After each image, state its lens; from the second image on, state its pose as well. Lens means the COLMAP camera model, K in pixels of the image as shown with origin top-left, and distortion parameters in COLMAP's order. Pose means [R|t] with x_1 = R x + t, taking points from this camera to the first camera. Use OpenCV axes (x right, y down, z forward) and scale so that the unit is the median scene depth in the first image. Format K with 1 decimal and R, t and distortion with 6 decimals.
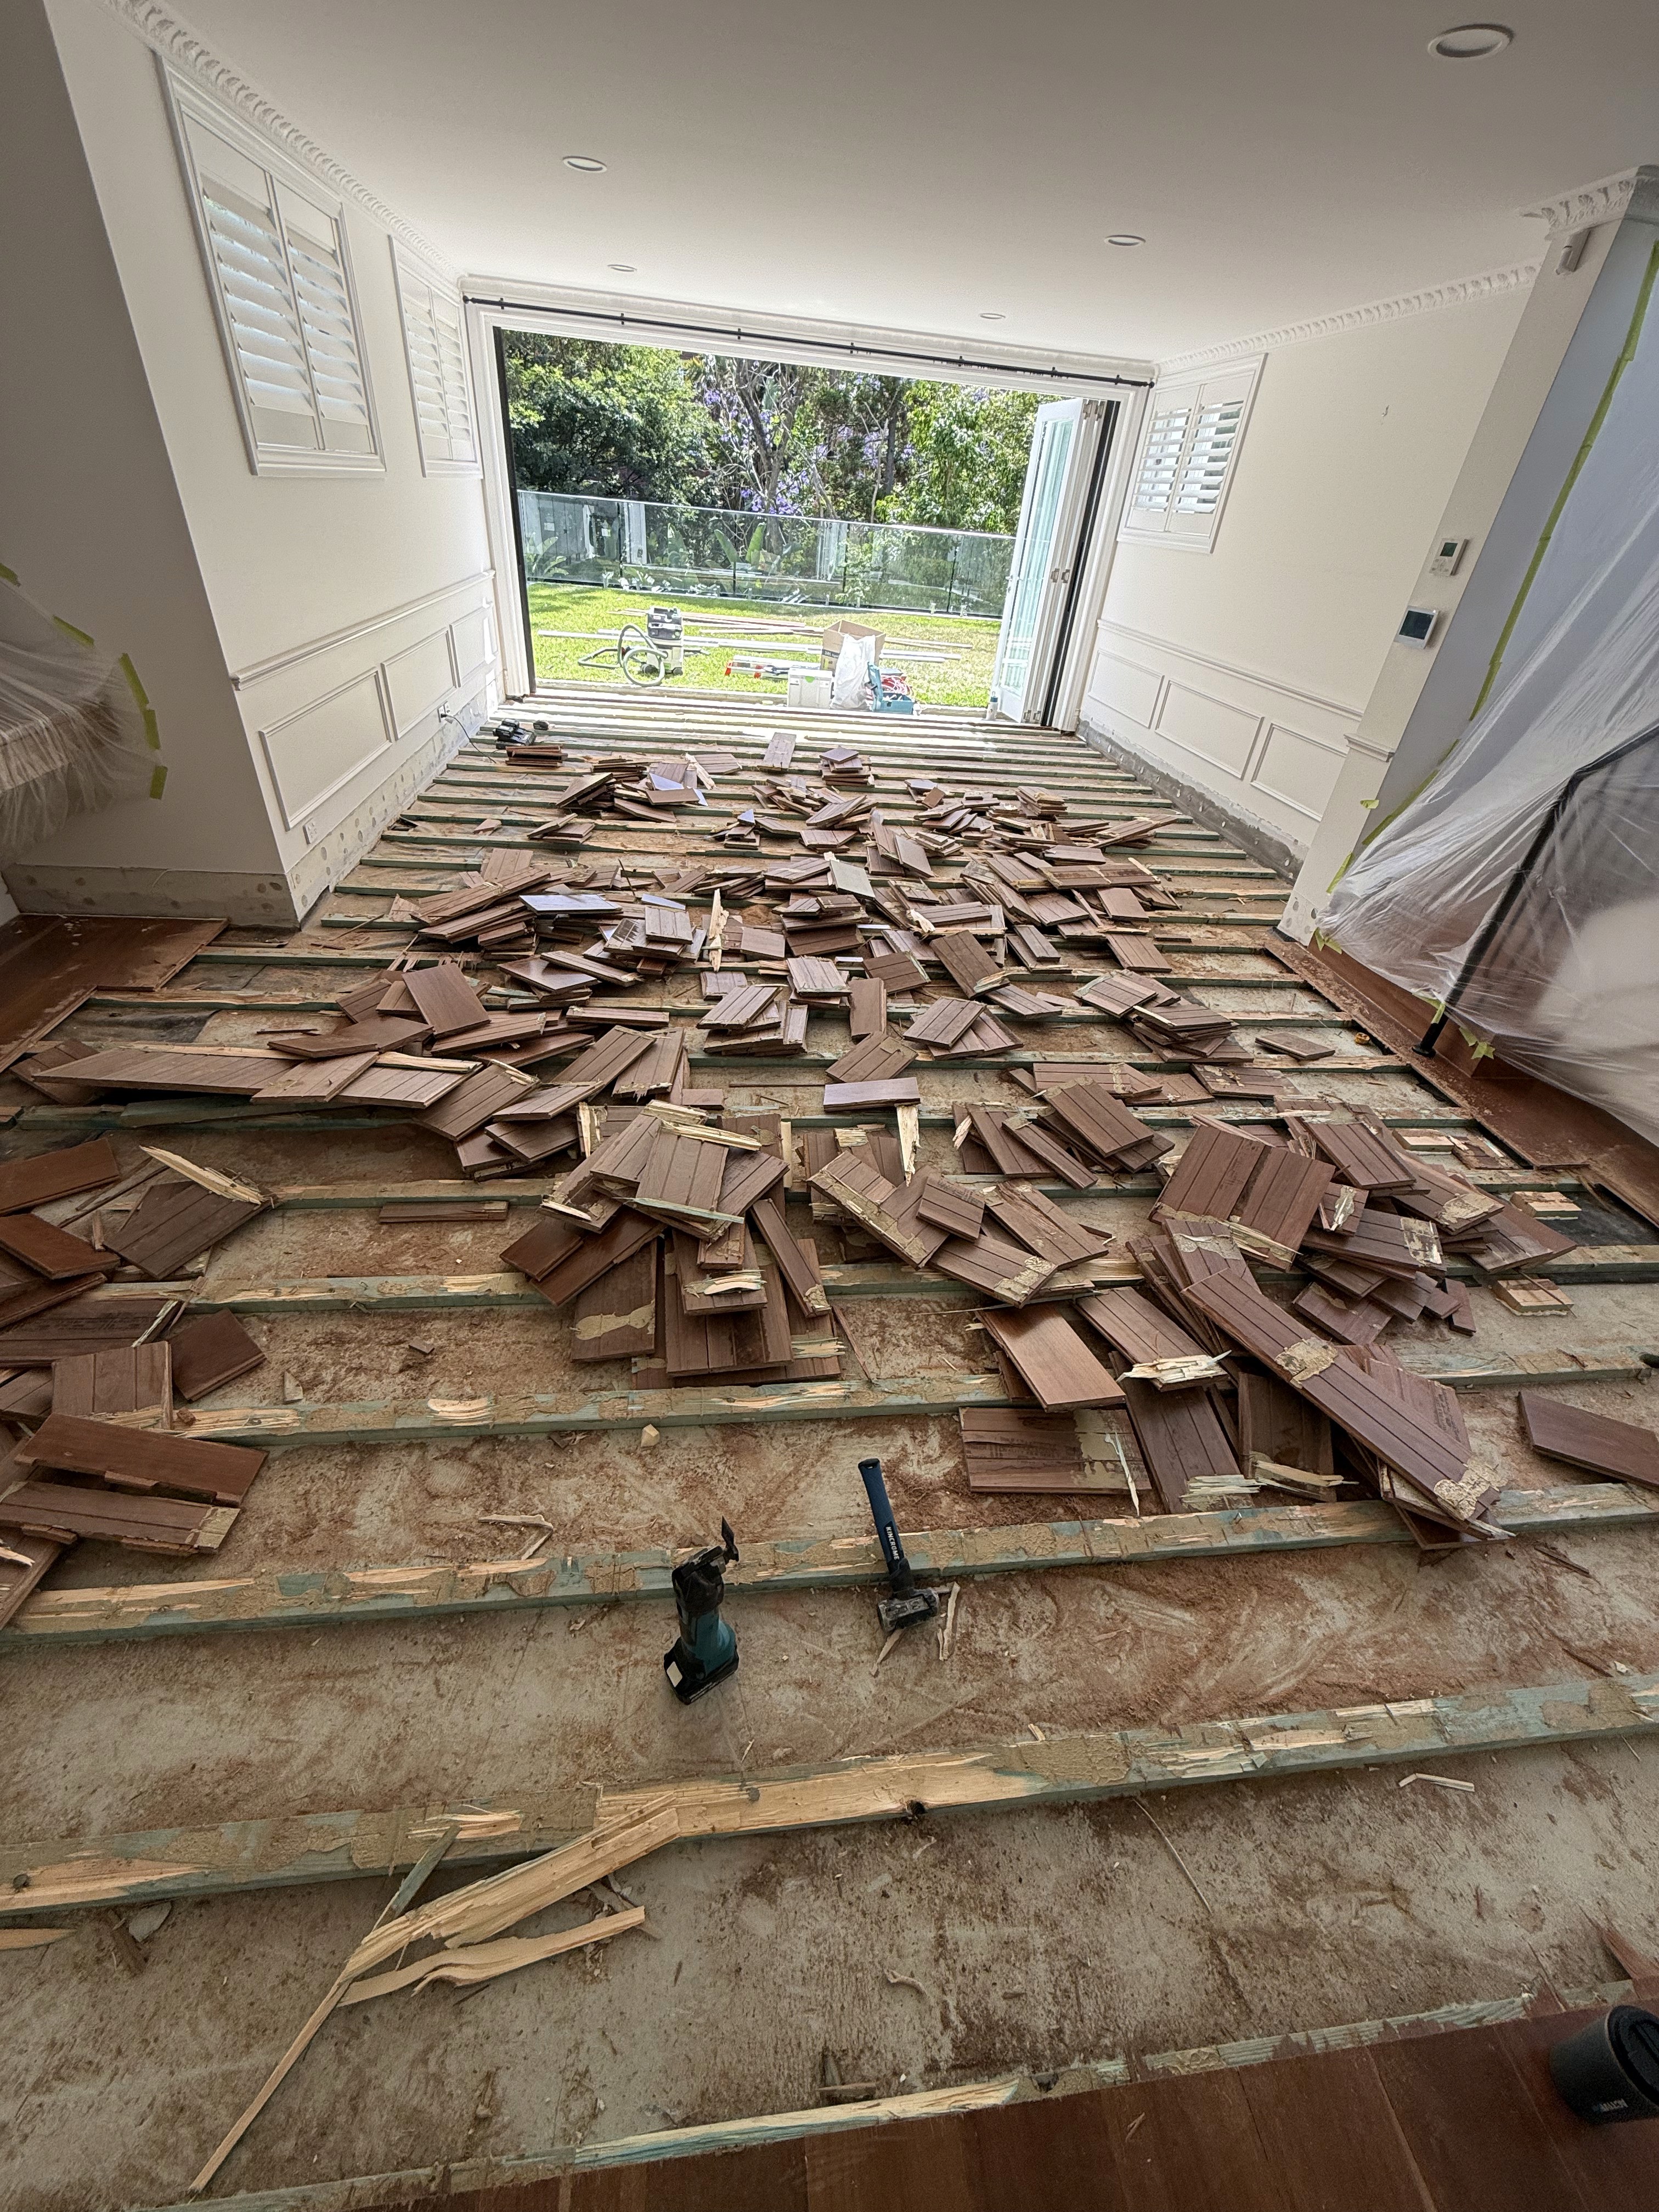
lens RADIAL K [[887.2, 0, 831.3], [0, 887.2, 1109.3], [0, 0, 1]] dist [0.001626, -0.000115]
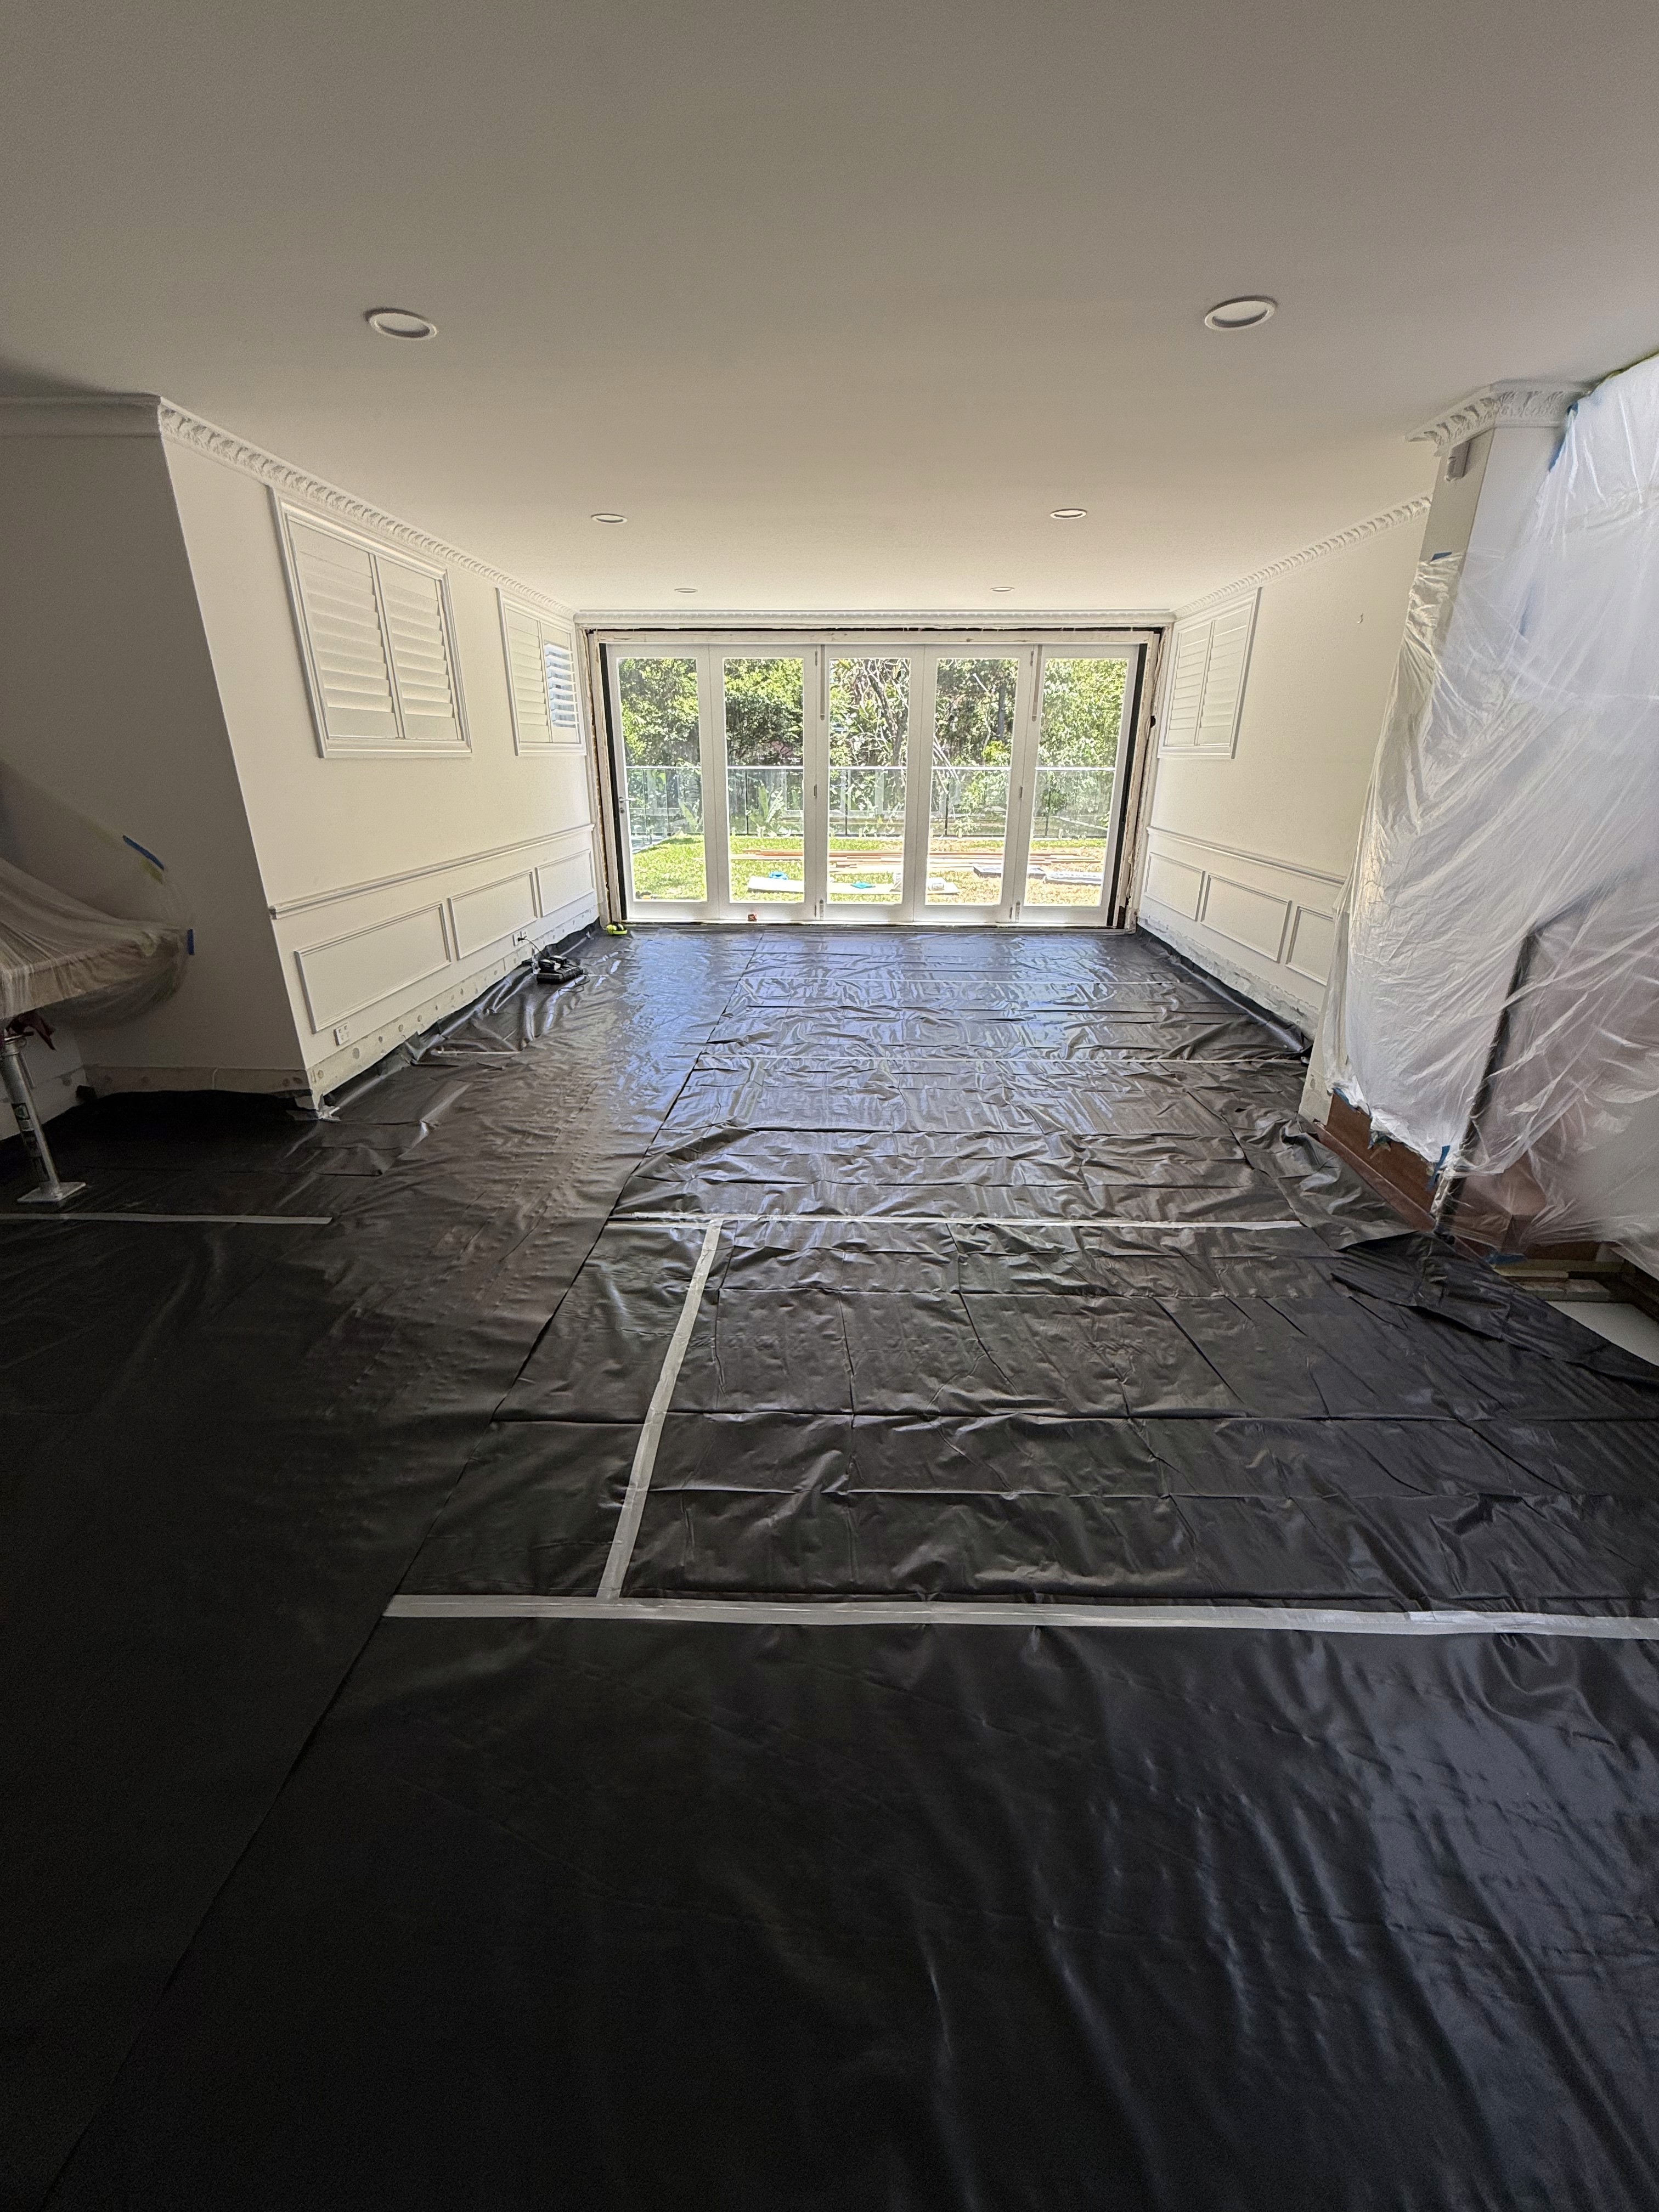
lens RADIAL K [[887.2, 0, 828.8], [0, 887.2, 1109.2], [0, 0, 1]] dist [0.001626, -0.000115]
pose [[0.985160, -0.015607, -0.170926, 0.229759], [-0.023413, 0.974328, -0.223911, 0.020577], [0.170032, 0.224590, 0.959504, 0.039807]]
